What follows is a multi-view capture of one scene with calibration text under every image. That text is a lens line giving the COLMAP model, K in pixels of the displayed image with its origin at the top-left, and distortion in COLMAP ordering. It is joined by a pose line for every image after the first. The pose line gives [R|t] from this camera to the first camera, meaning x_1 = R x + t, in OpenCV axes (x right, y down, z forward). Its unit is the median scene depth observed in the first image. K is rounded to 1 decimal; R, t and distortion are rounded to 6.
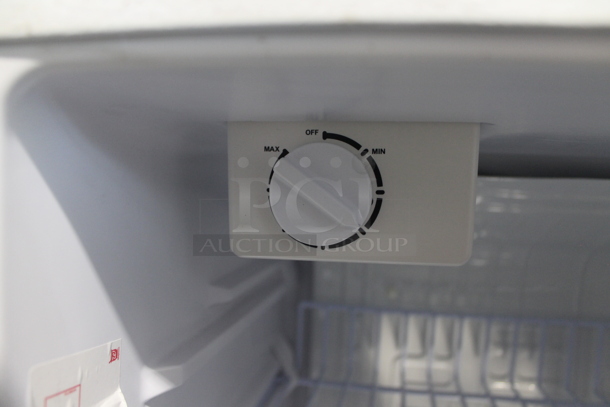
lens RADIAL K [[508.7, 0, 304.2], [0, 508.7, 207.1], [0, 0, 1]] dist [-0.121290, 0.036412]
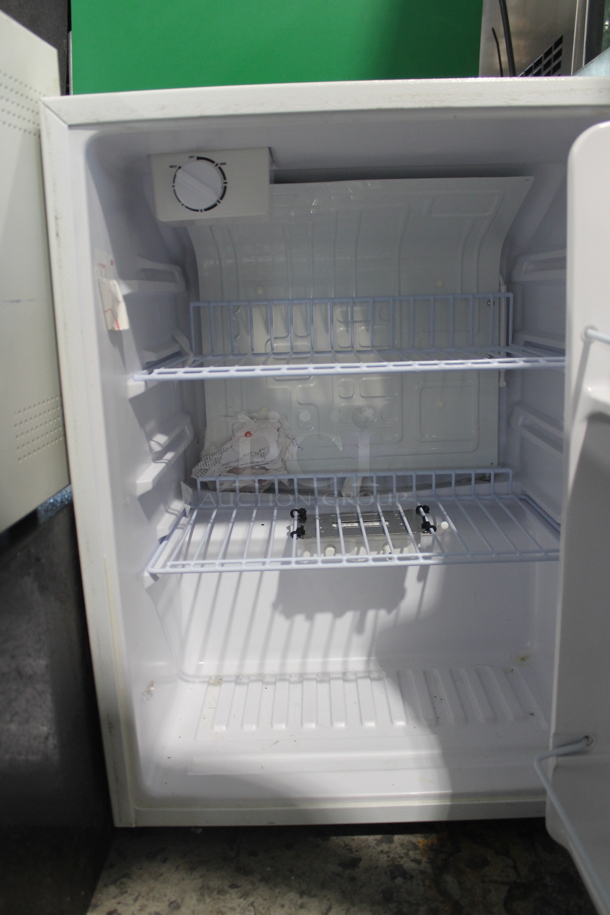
lens RADIAL K [[763.1, 0, 302.1], [0, 763.1, 452.8], [0, 0, 1]] dist [-0.121290, 0.036412]
pose [[0.984977, -0.096340, 0.143317, -0.097369], [0.069084, 0.980444, 0.184275, 0.524556], [-0.158267, -0.171606, 0.972370, -2.339169]]
